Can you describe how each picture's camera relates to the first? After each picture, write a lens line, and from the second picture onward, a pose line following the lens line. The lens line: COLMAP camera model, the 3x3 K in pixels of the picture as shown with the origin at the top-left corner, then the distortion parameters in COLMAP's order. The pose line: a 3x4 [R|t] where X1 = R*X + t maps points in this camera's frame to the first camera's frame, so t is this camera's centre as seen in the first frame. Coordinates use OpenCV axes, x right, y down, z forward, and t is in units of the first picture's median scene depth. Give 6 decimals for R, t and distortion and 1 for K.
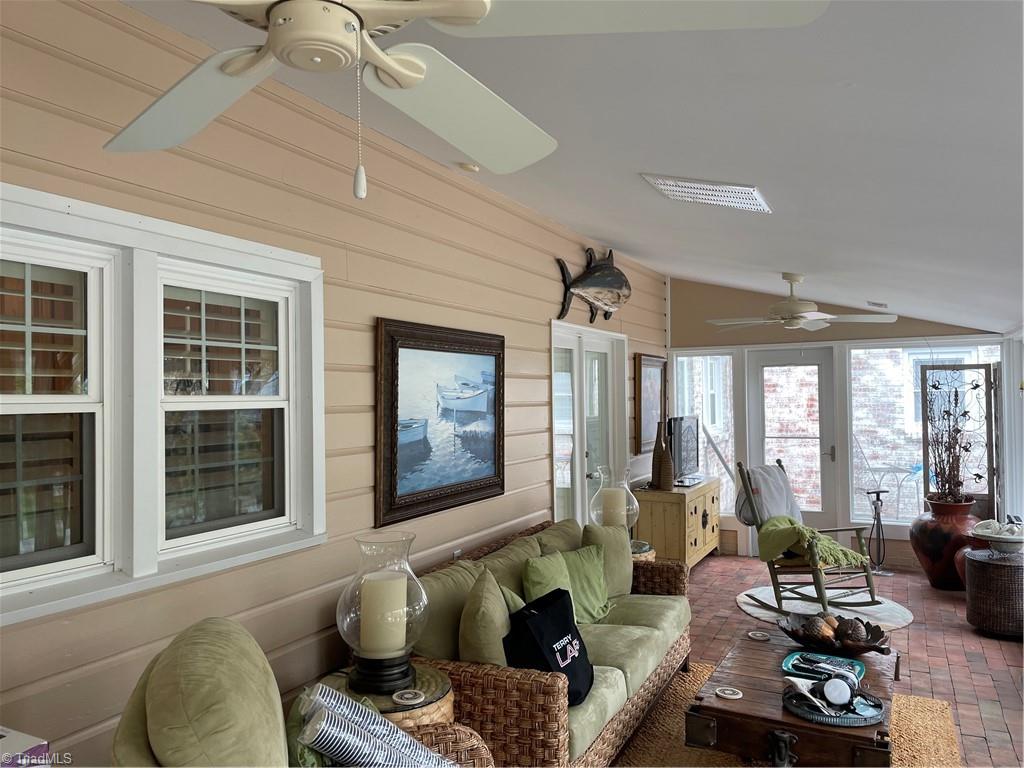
lens RADIAL K [[768.9, 0, 509.4], [0, 768.9, 386.5], [0, 0, 1]] dist [0.034456, 0.000838]
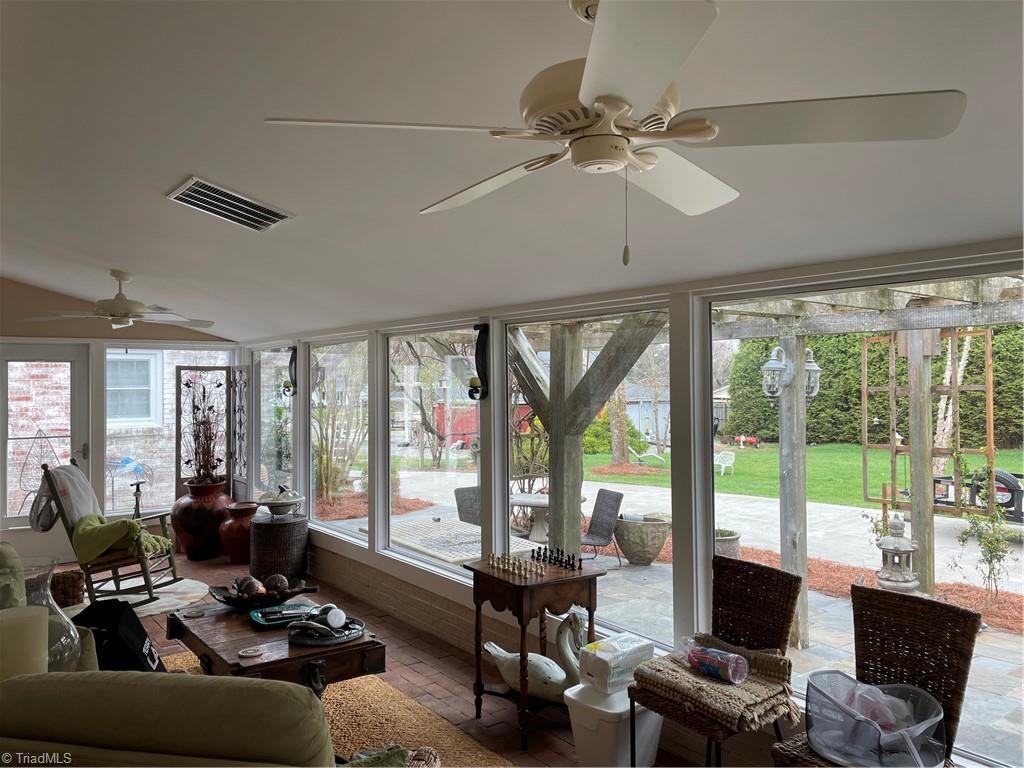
lens RADIAL K [[768.9, 0, 509.4], [0, 768.9, 381.4], [0, 0, 1]] dist [0.034456, 0.000838]
pose [[0.450804, 0.013896, 0.892515, -0.289194], [-0.008191, 0.999901, -0.011431, 0.004817], [-0.892585, -0.002157, 0.450874, 0.079040]]
